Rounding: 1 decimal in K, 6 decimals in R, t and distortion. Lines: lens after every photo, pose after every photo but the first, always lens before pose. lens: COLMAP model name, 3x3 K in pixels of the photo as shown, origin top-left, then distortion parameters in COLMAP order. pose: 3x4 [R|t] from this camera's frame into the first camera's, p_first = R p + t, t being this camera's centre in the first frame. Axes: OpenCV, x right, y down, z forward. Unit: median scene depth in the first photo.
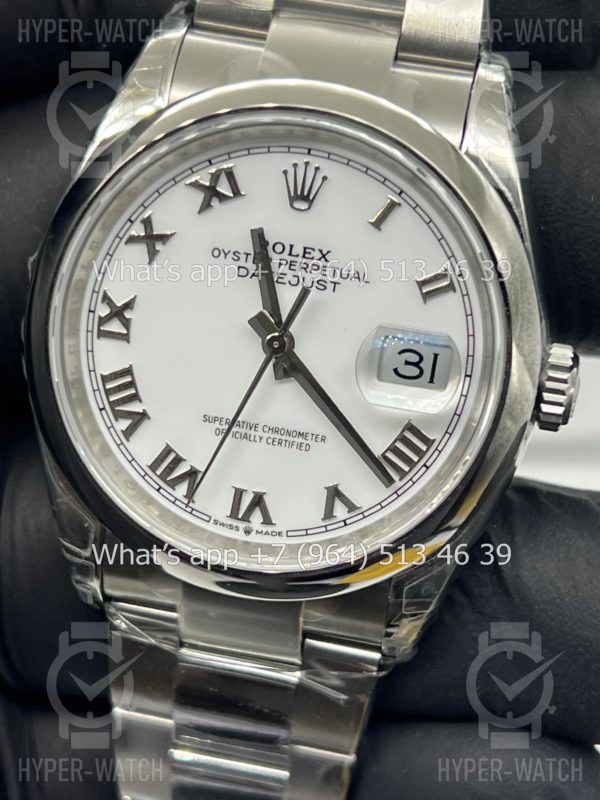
lens RADIAL K [[1936.7, 0, 298.2], [0, 1936.7, 405.2], [0, 0, 1]] dist [0.347441, 0.000000]
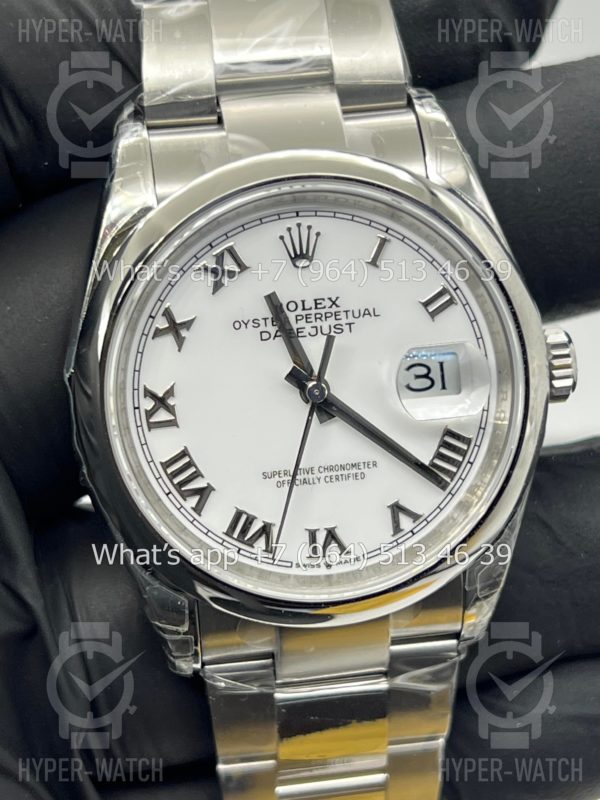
lens RADIAL K [[1936.7, 0, 300.4], [0, 1936.7, 393.5], [0, 0, 1]] dist [0.347441, 0.000000]
pose [[0.939032, -0.263249, 0.221177, -0.256565], [0.263461, 0.964231, 0.029090, -0.063543], [-0.220924, 0.030955, 0.974800, -0.057392]]
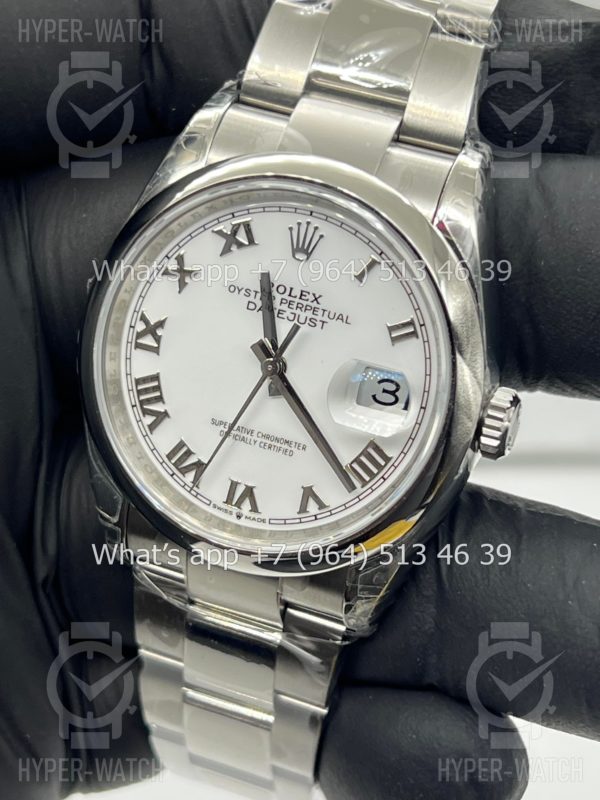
lens RADIAL K [[1936.7, 0, 300.1], [0, 1936.7, 401.3], [0, 0, 1]] dist [0.347441, 0.000000]
pose [[0.984347, 0.093067, -0.149667, 0.190082], [-0.089723, 0.995546, 0.028960, -0.046637], [0.151696, -0.015078, 0.988312, -0.208612]]
